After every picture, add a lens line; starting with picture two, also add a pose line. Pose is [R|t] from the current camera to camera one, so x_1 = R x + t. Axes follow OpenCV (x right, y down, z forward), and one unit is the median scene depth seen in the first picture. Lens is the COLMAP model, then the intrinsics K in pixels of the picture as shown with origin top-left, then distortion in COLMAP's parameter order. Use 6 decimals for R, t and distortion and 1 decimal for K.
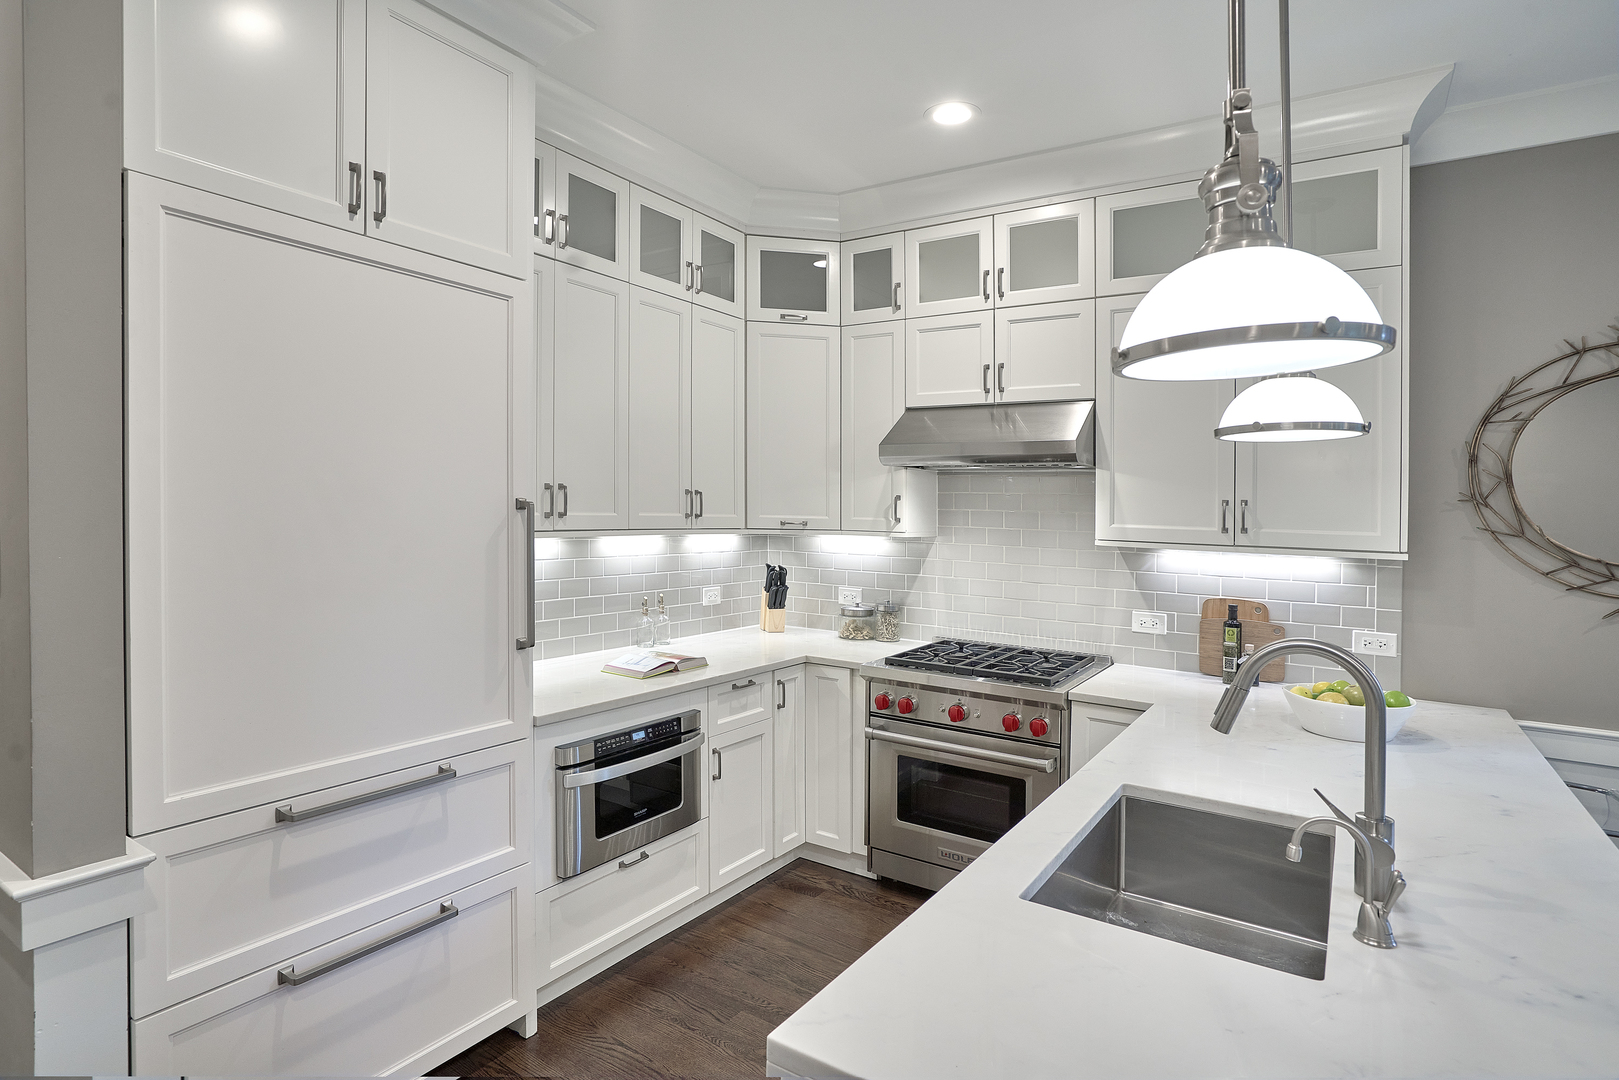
lens RADIAL K [[856.1, 0, 837.2], [0, 856.1, 529.4], [0, 0, 1]] dist [-0.014662, 0.000644]
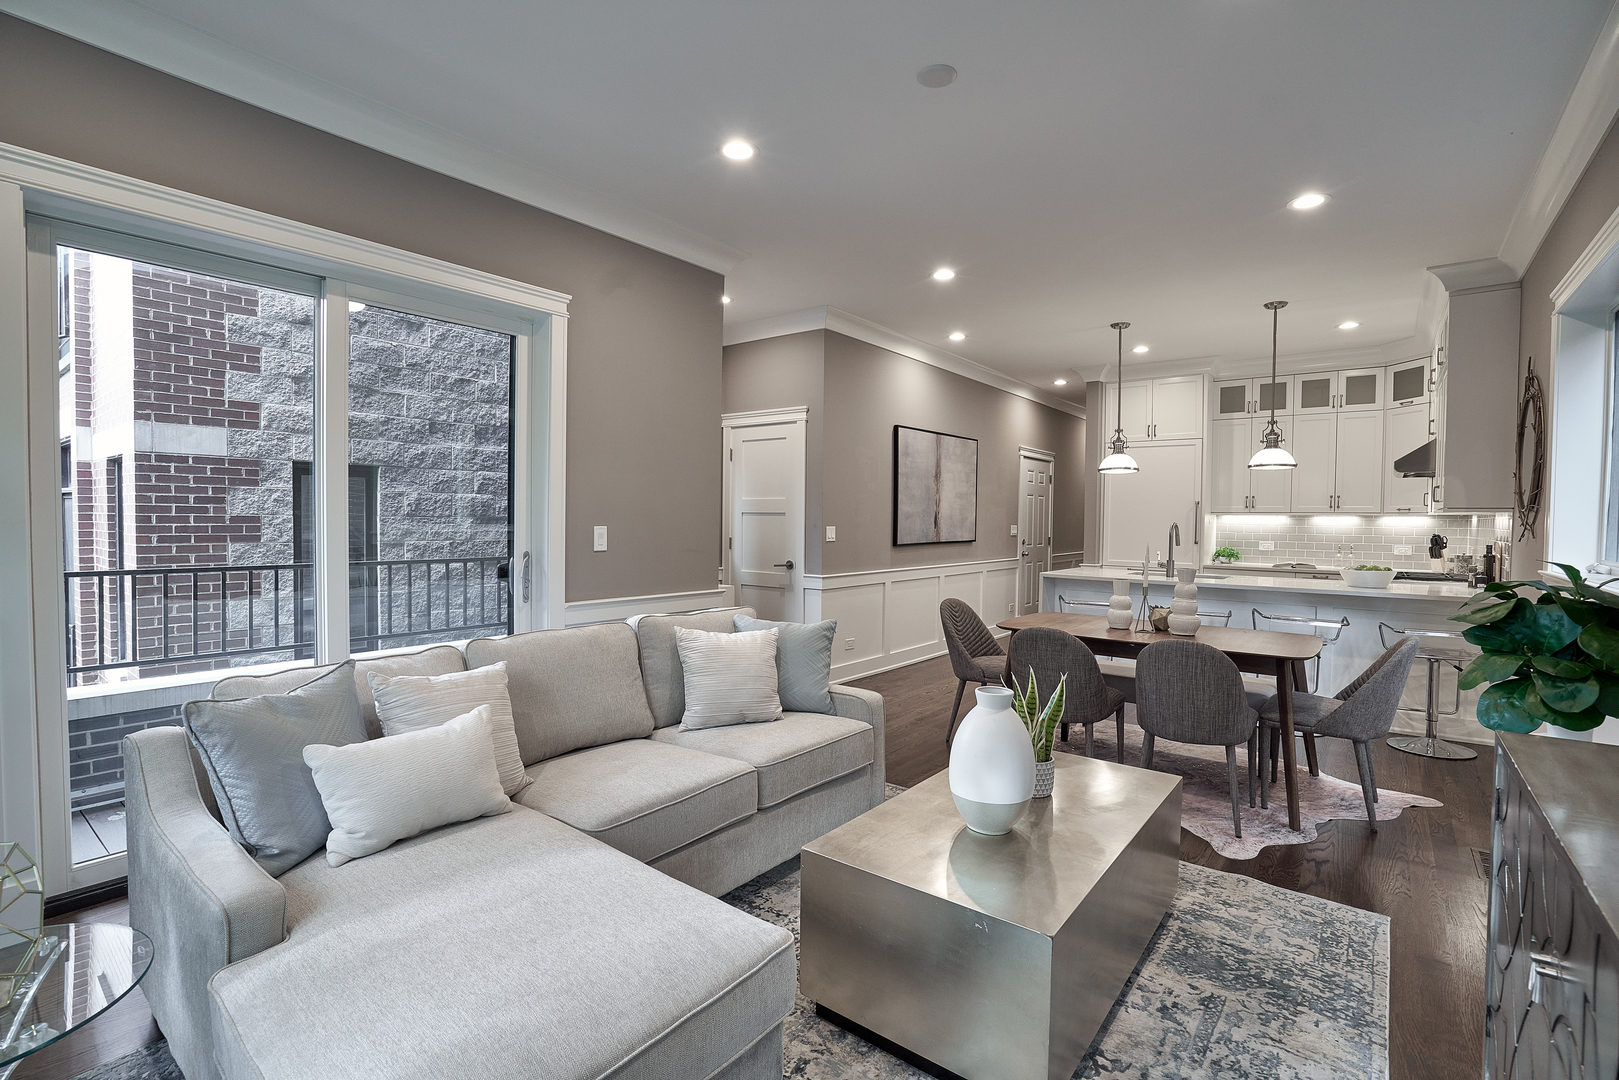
lens RADIAL K [[738.8, 0, 809.5], [0, 738.8, 540.0], [0, 0, 1]] dist [-0.022667, 0.000410]
pose [[-0.074283, 0.003911, -0.997230, 1.986192], [-0.033899, 0.999404, 0.006445, 0.113850], [0.996661, 0.034284, -0.074106, -0.249969]]
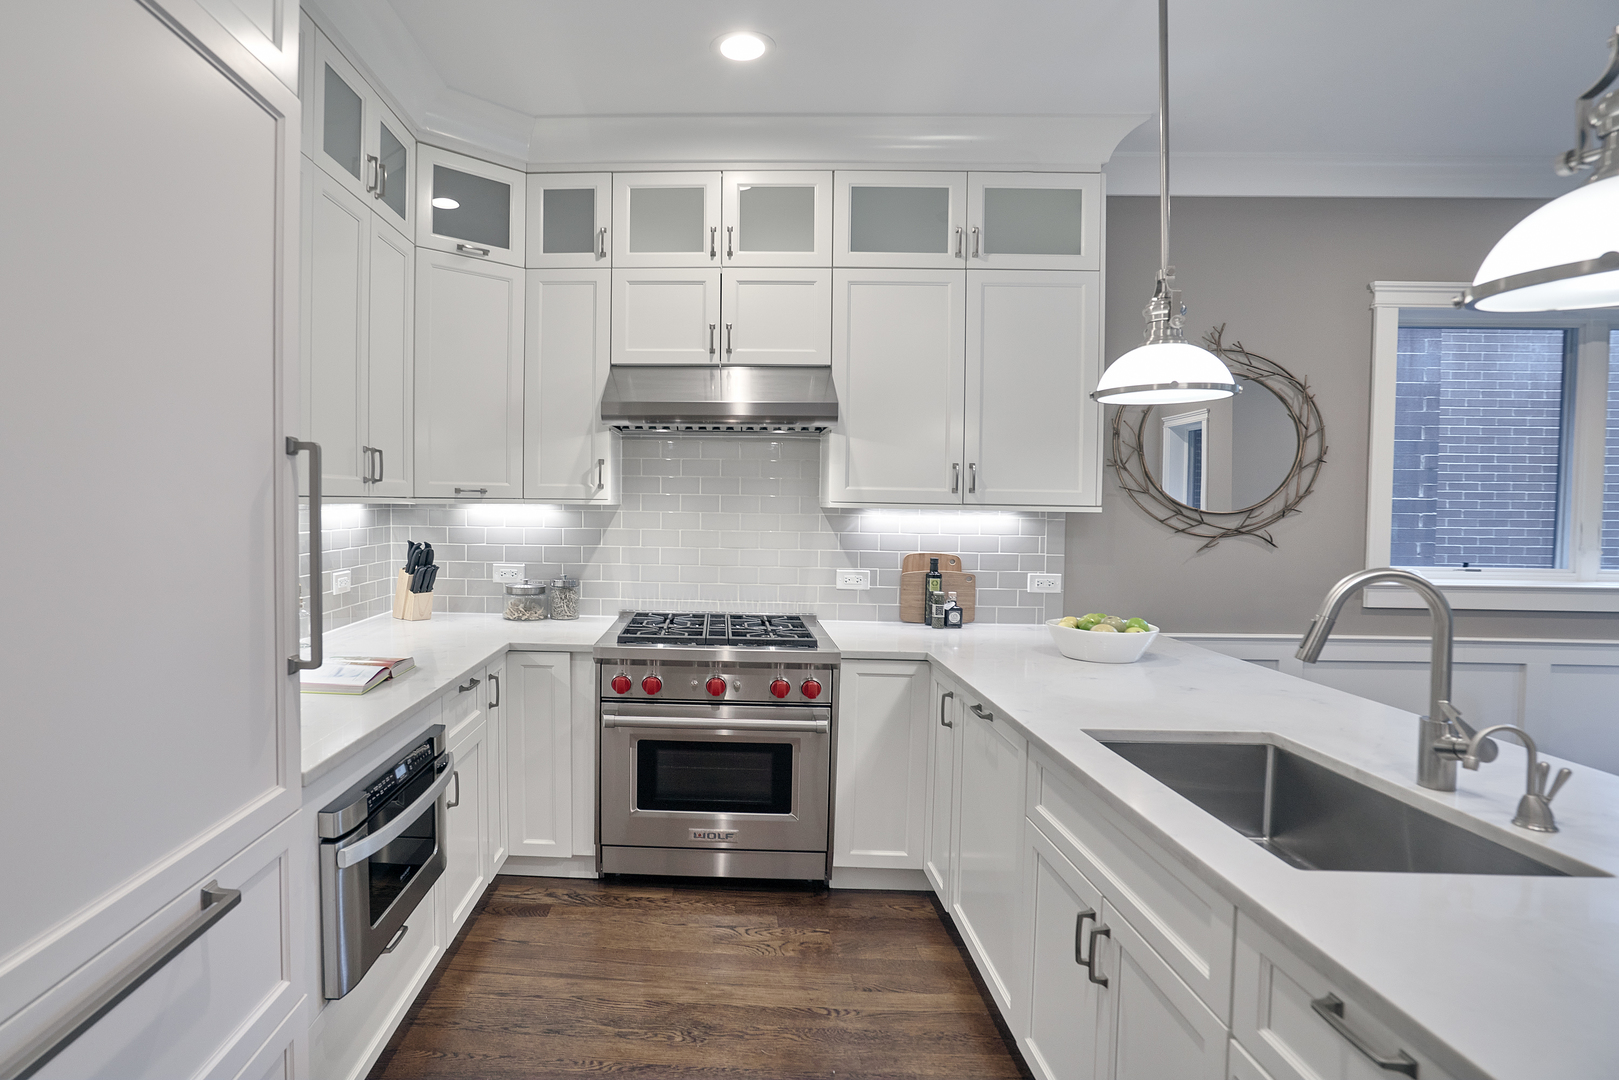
lens RADIAL K [[790.6, 0, 808.6], [0, 790.6, 513.0], [0, 0, 1]] dist [-0.045810, 0.016434]
pose [[0.854359, -0.020347, 0.519286, -0.205008], [0.015473, 0.999786, 0.013717, 0.011371], [-0.519454, -0.003685, 0.854491, 0.183143]]
